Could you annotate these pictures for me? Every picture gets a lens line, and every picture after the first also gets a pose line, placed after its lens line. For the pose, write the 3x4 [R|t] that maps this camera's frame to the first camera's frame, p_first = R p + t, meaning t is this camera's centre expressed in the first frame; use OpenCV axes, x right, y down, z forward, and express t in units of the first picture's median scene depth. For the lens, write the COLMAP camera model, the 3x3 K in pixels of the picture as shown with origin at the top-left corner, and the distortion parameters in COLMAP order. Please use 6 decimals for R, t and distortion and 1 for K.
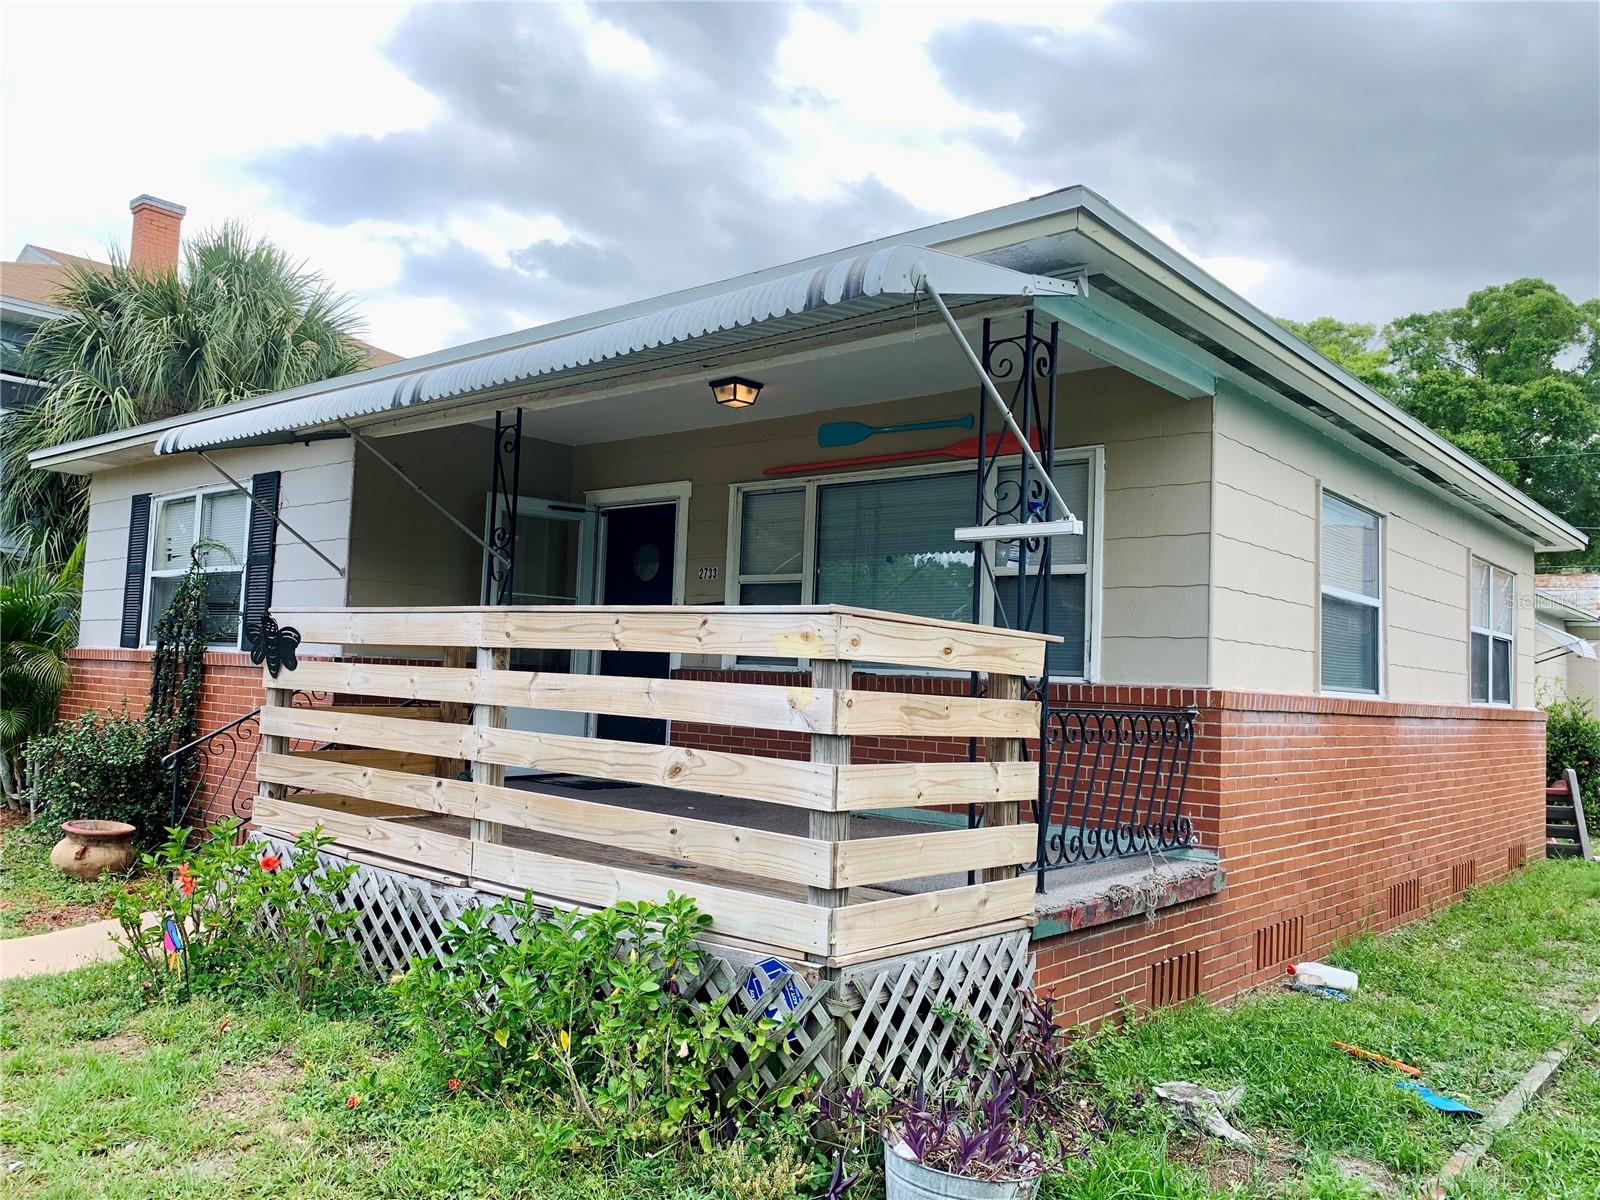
lens RADIAL K [[1236.0, 0, 790.5], [0, 1236.0, 588.4], [0, 0, 1]] dist [0.002239, 0.001312]
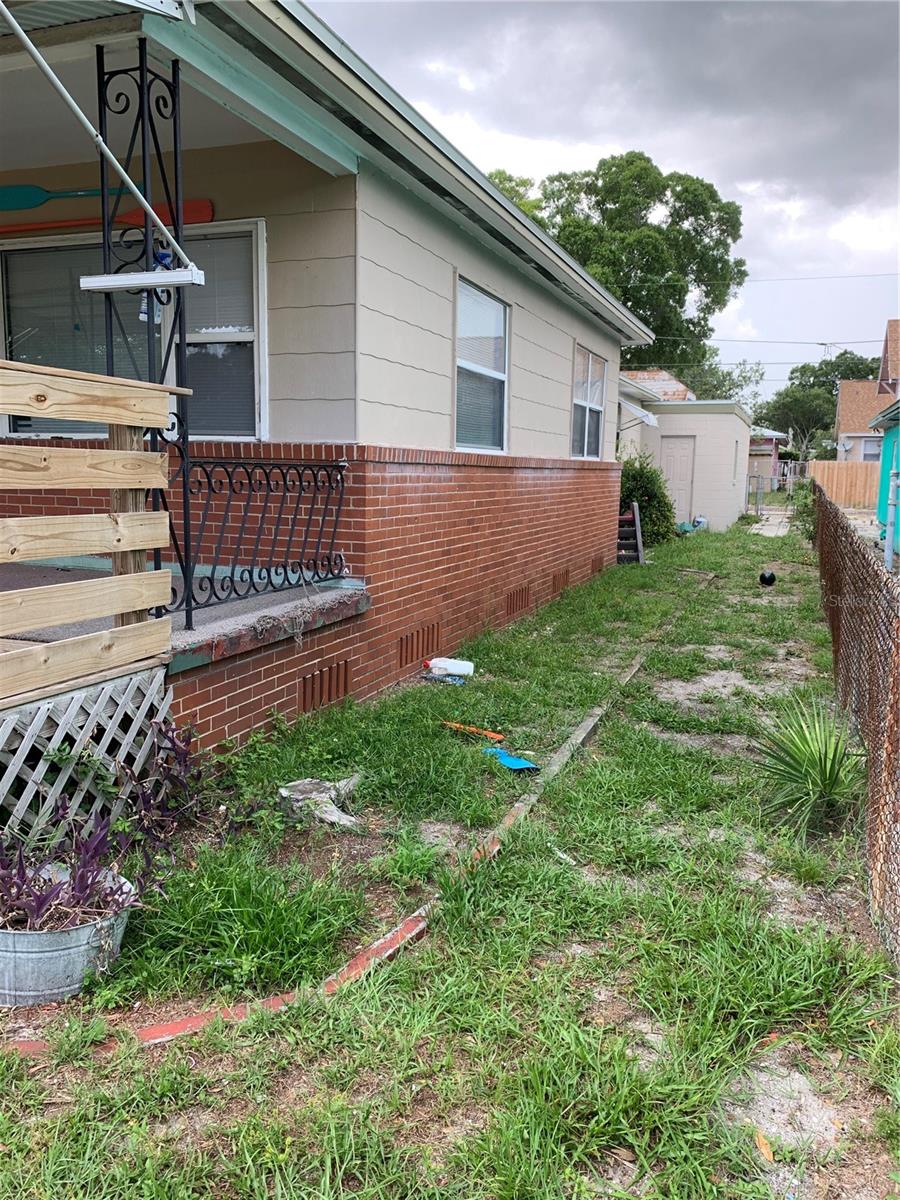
lens RADIAL K [[927.0, 0, 450.8], [0, 927.0, 601.5], [0, 0, 1]] dist [0.002239, 0.001312]
pose [[0.937331, -0.070846, 0.341162, 0.112963], [-0.010512, 0.972916, 0.230918, 0.023011], [-0.348281, -0.220033, 0.911200, 0.137106]]
